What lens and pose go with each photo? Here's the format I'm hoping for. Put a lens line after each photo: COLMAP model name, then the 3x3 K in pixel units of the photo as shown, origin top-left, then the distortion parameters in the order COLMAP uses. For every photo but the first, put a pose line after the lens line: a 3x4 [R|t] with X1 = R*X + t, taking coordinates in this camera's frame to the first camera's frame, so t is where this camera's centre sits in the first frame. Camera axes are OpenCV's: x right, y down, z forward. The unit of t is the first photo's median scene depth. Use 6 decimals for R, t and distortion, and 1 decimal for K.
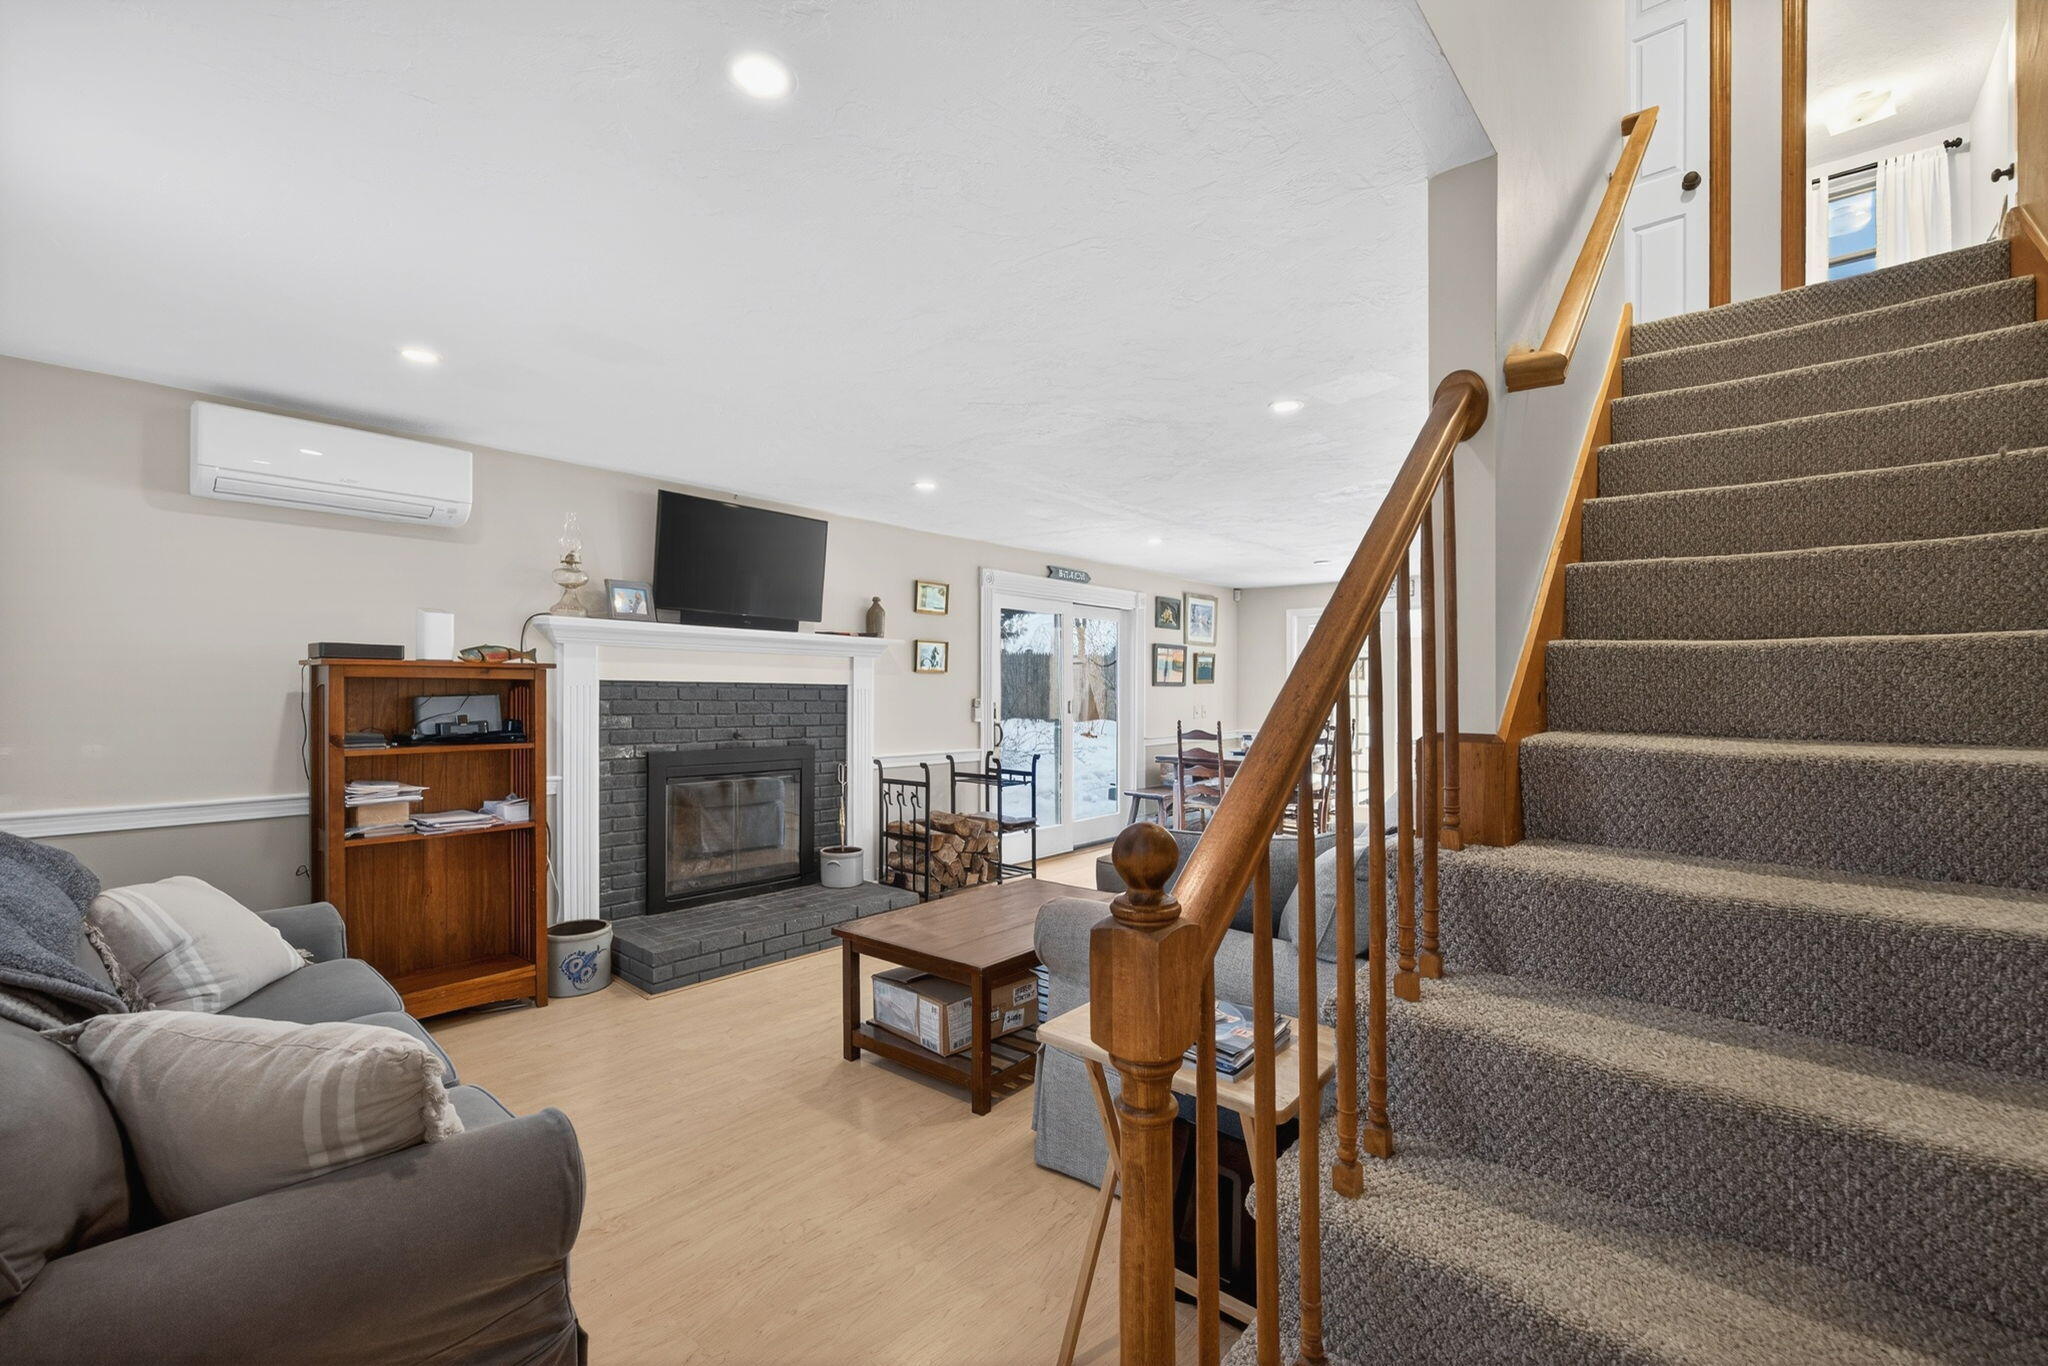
lens RADIAL K [[870.5, 0, 1023.6], [0, 870.5, 694.9], [0, 0, 1]] dist [-0.017164, 0.004100]
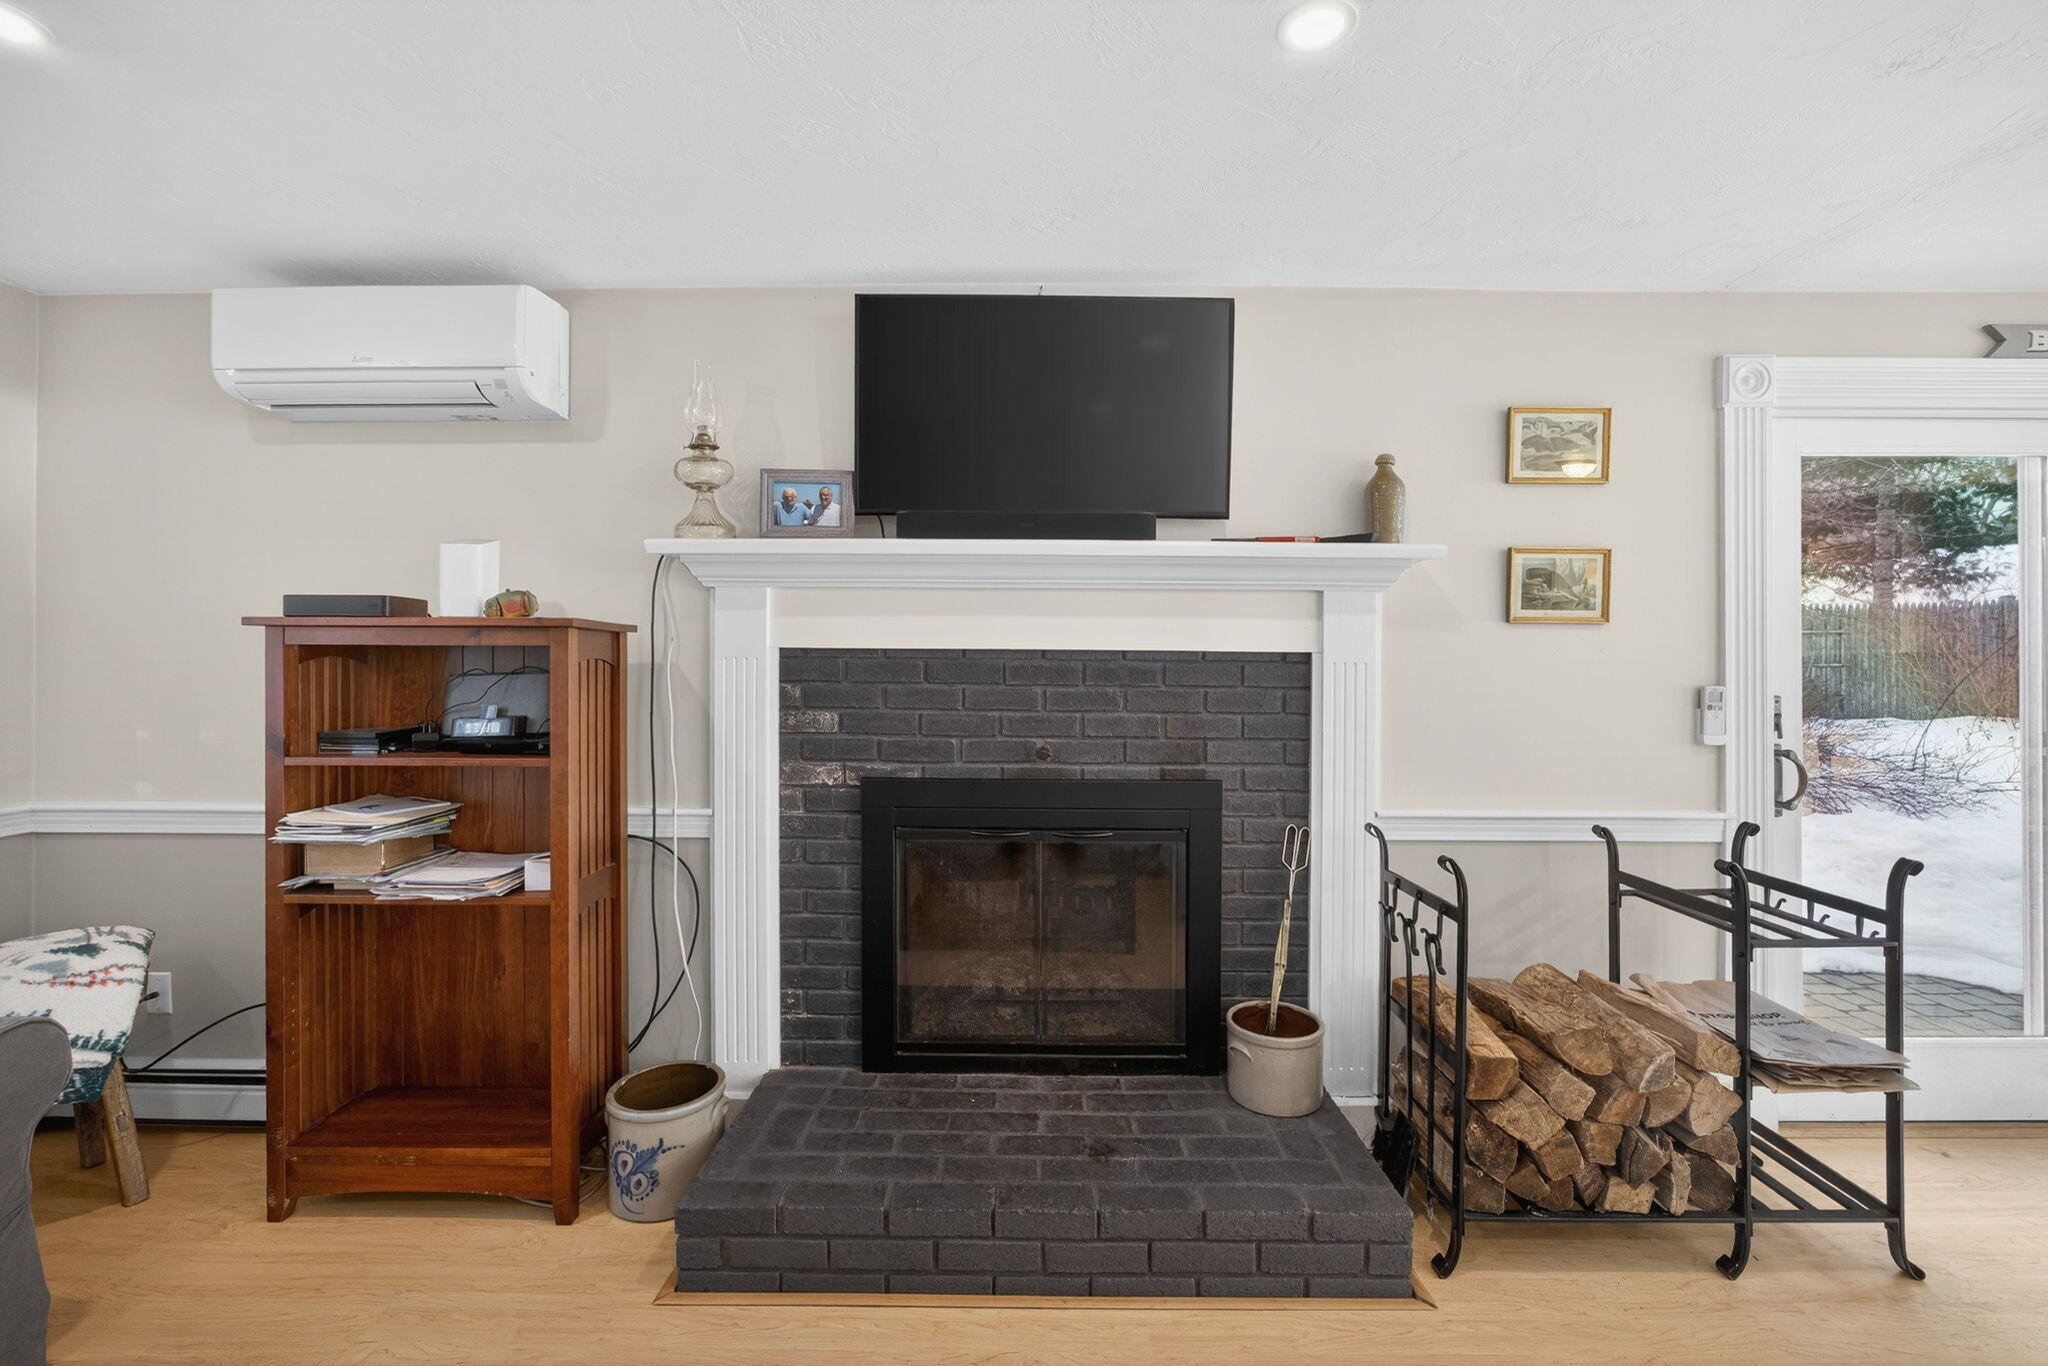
lens RADIAL K [[870.5, 0, 1024.7], [0, 870.5, 666.7], [0, 0, 1]] dist [-0.017164, 0.004100]
pose [[0.651587, -0.003276, -0.758567, 0.058215], [-0.003658, 0.999965, -0.007460, -0.000912], [0.758565, 0.007636, 0.651553, 0.725086]]
